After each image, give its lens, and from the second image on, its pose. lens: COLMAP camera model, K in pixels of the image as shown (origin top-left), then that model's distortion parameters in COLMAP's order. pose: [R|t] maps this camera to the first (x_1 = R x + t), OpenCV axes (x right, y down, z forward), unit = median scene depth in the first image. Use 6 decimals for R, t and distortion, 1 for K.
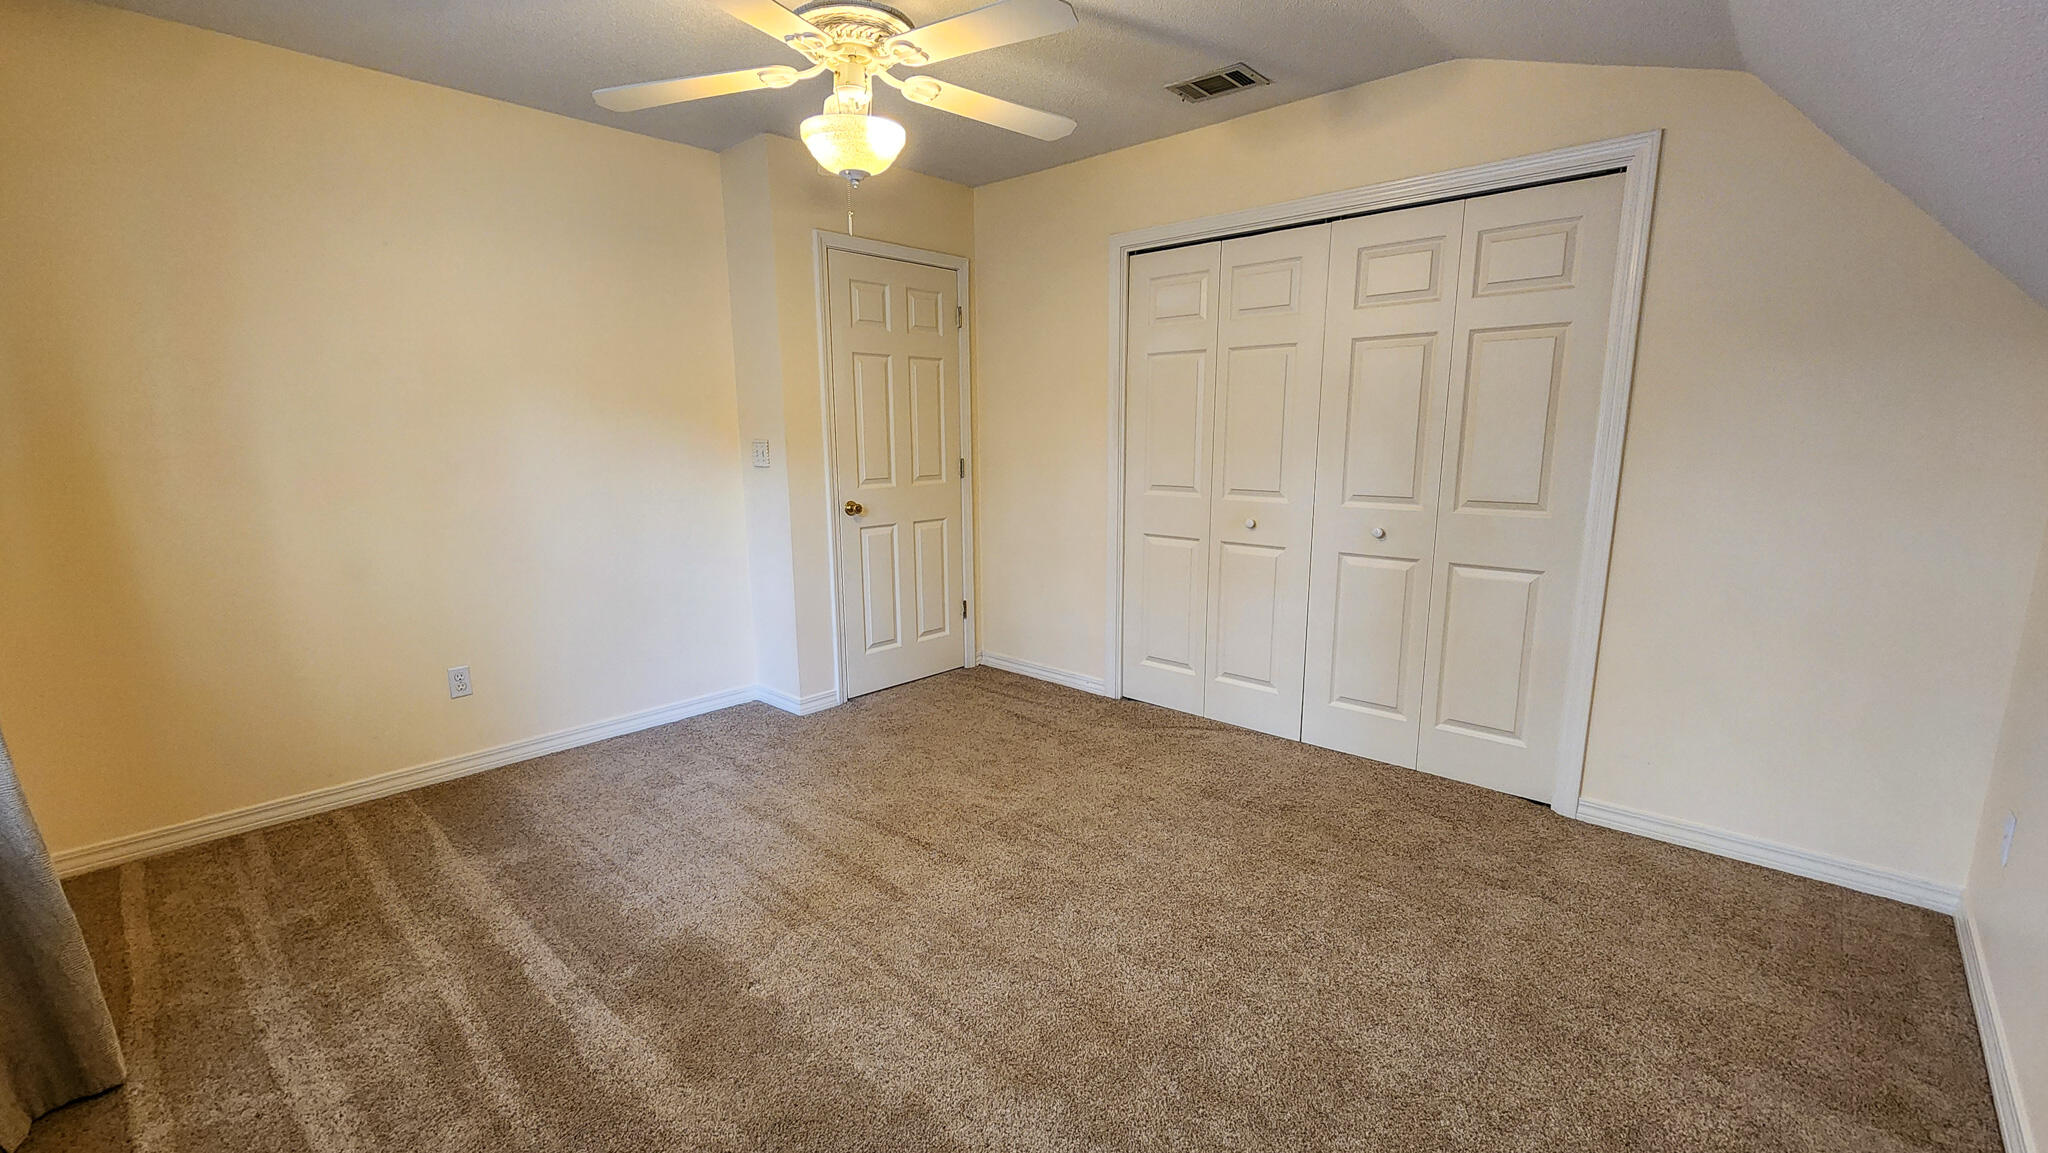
lens RADIAL K [[849.8, 0, 1029.5], [0, 849.8, 576.0], [0, 0, 1]] dist [0.001232, -0.000929]
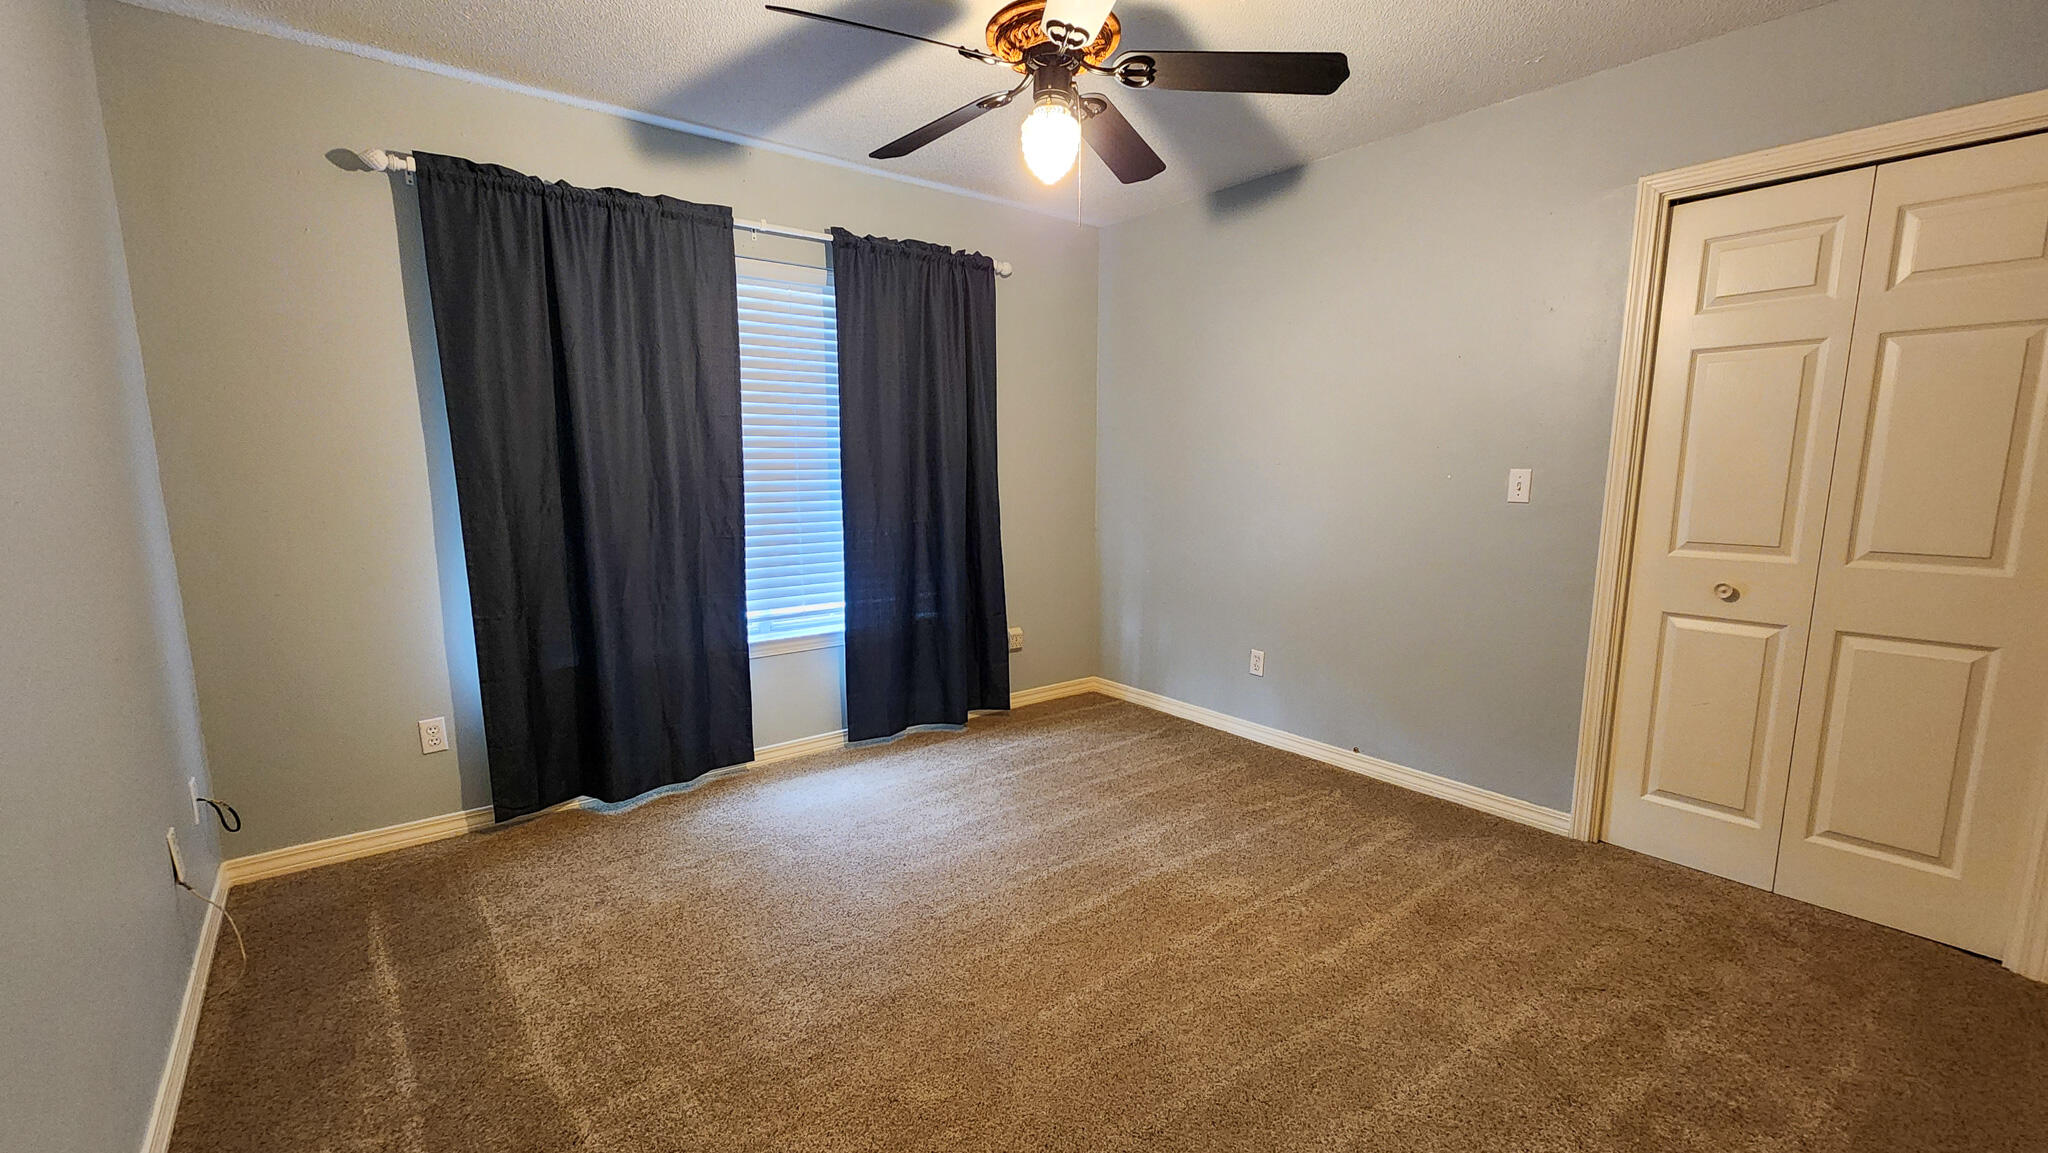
lens RADIAL K [[849.8, 0, 1020.5], [0, 849.8, 588.5], [0, 0, 1]] dist [0.001232, -0.000929]
pose [[0.985512, 0.023509, -0.167969, -0.110490], [-0.027526, 0.999387, -0.021630, -0.016637], [0.167357, 0.025940, 0.985555, 0.100187]]
